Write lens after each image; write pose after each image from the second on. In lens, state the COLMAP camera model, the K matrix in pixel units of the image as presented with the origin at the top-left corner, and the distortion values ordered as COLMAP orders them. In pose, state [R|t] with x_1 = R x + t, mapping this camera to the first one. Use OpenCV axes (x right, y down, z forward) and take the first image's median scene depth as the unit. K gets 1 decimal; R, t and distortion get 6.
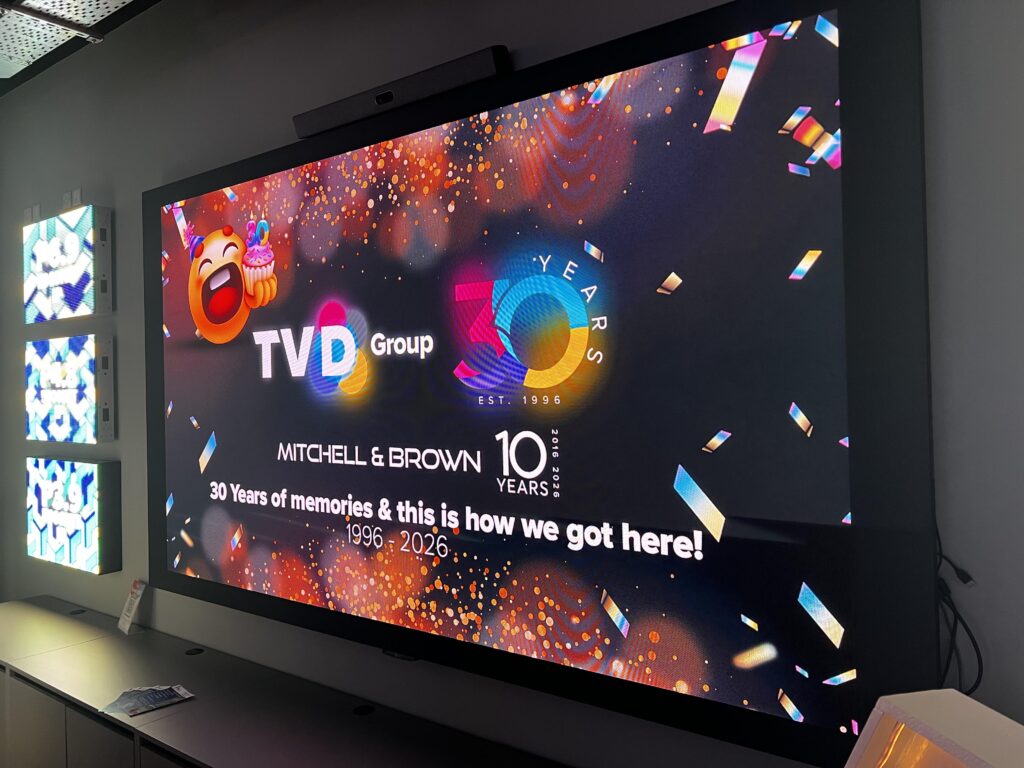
lens RADIAL K [[774.5, 0, 512.0], [0, 774.5, 384.0], [0, 0, 1]] dist [0.087008, -0.107930]
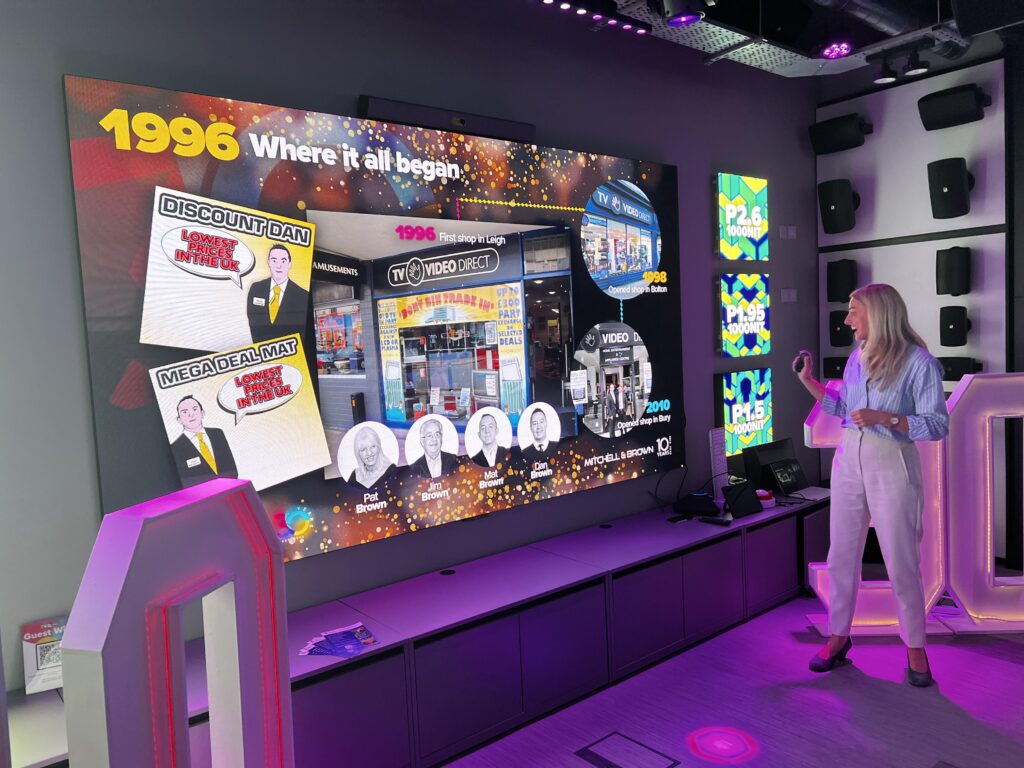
lens RADIAL K [[774.5, 0, 512.0], [0, 774.5, 384.0], [0, 0, 1]] dist [0.087008, -0.107930]
pose [[0.226672, -0.070385, 0.971425, -1.402580], [0.031387, 0.997395, 0.064943, 0.007147], [-0.973465, 0.015769, 0.228291, 0.655187]]
